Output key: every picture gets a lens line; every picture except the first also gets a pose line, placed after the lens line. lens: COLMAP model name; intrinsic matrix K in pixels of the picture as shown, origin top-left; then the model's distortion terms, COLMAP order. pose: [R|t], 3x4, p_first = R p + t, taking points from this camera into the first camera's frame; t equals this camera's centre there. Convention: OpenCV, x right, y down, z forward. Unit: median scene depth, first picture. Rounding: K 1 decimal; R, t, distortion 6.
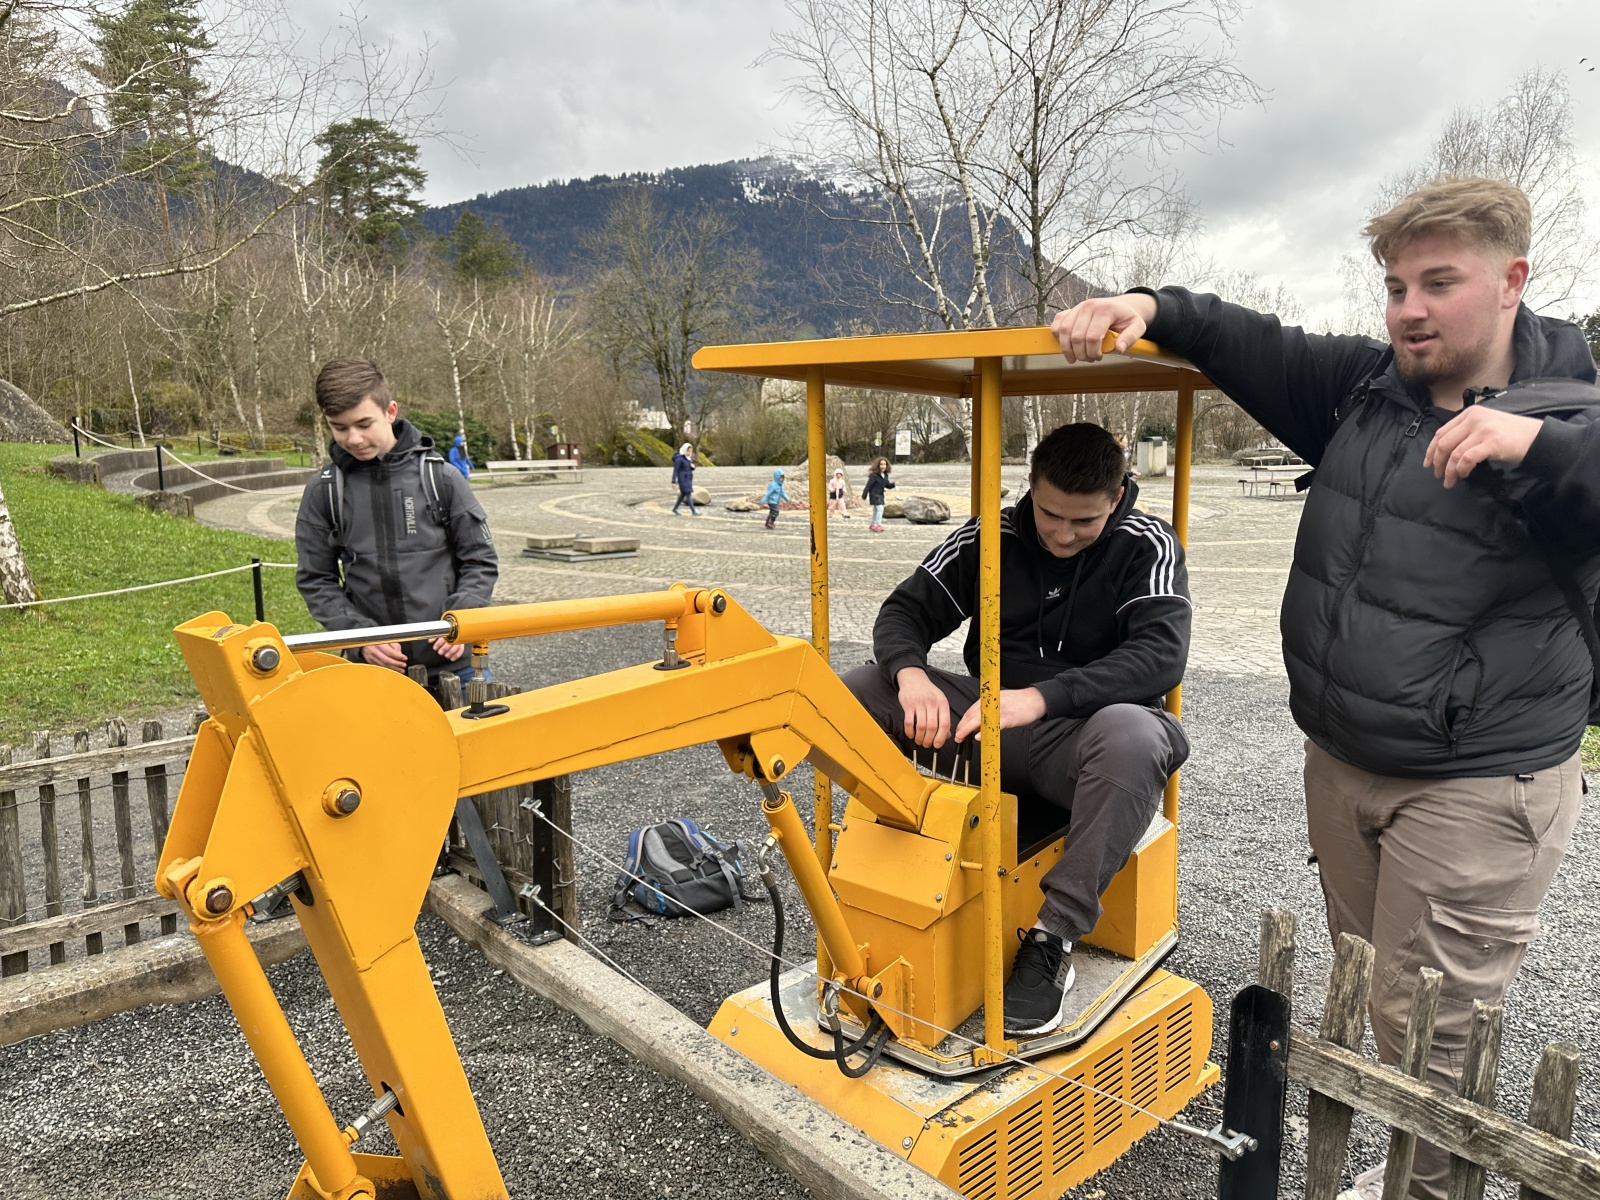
lens RADIAL K [[1129.7, 0, 800.0], [0, 1129.7, 600.0], [0, 0, 1]] dist [0.042410, -0.049335]
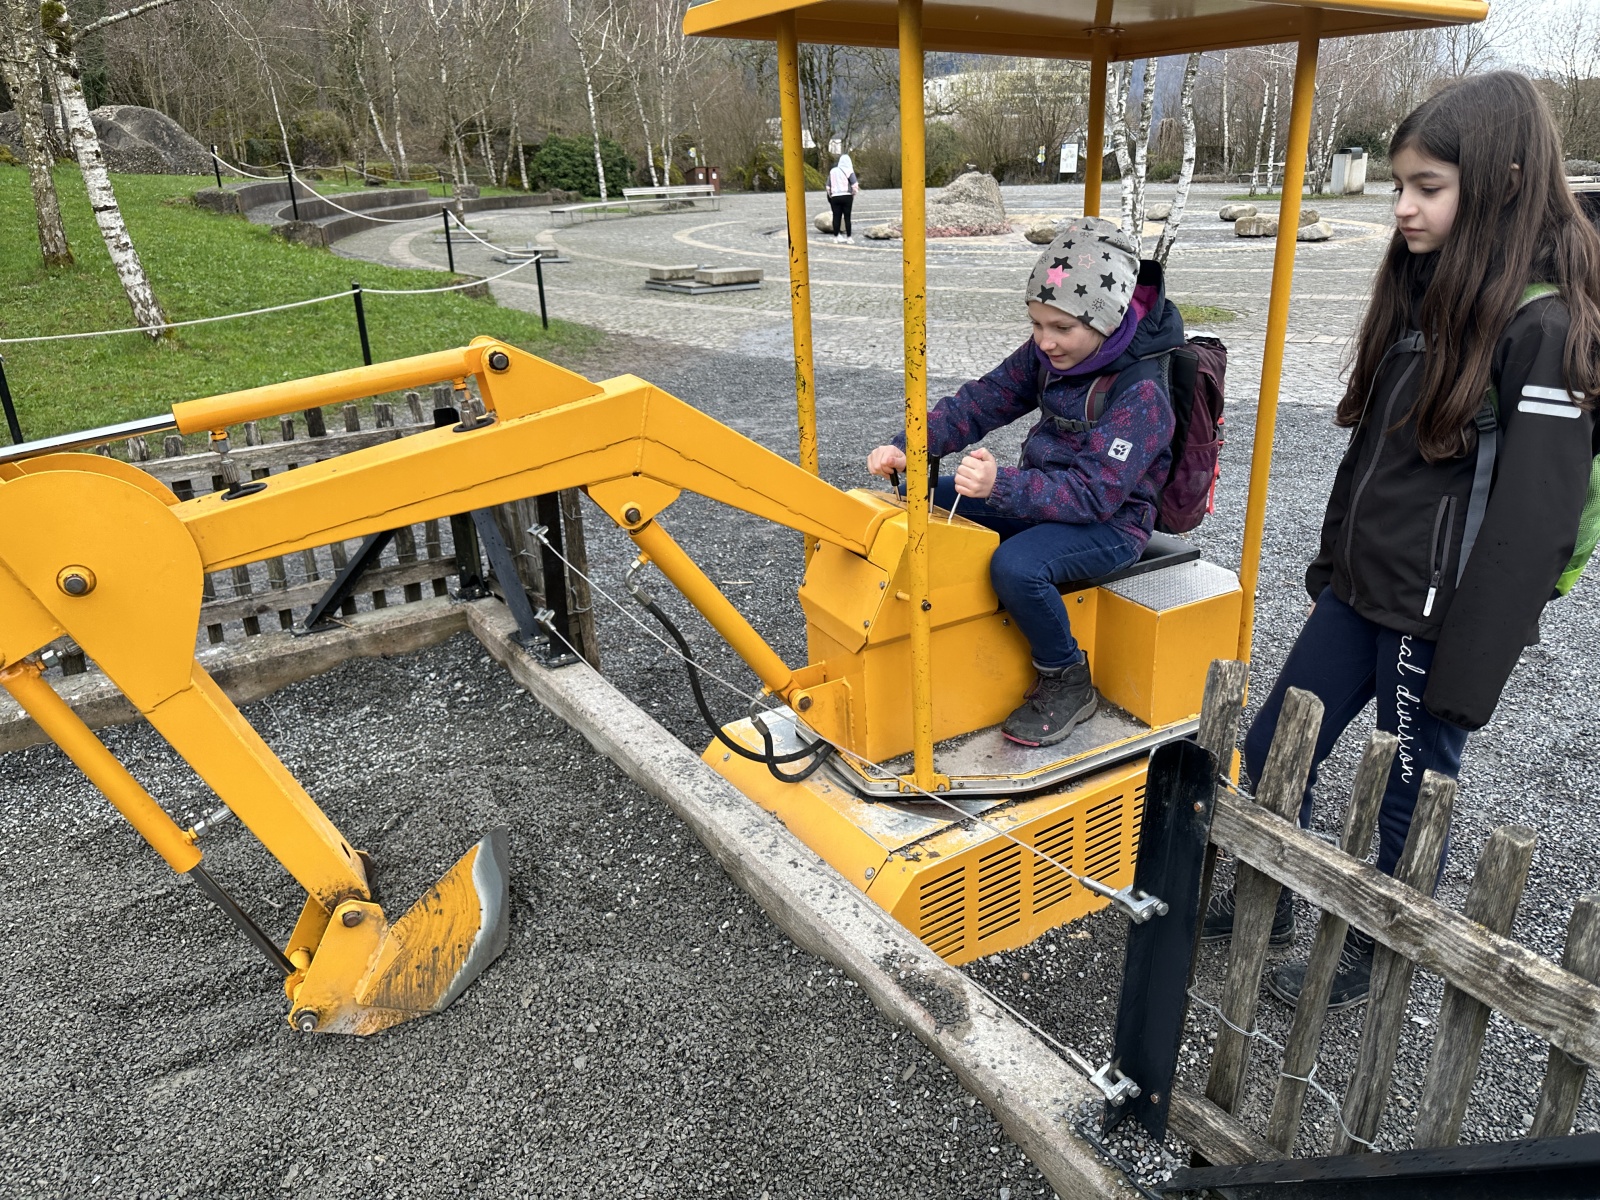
lens RADIAL K [[1116.1, 0, 800.0], [0, 1116.1, 600.0], [0, 0, 1]] dist [0.141040, -0.221507]
pose [[0.990437, 0.031361, -0.134353, 0.122622], [-0.000375, 0.974431, 0.224685, 0.021134], [0.137965, -0.222486, 0.965125, 0.080190]]
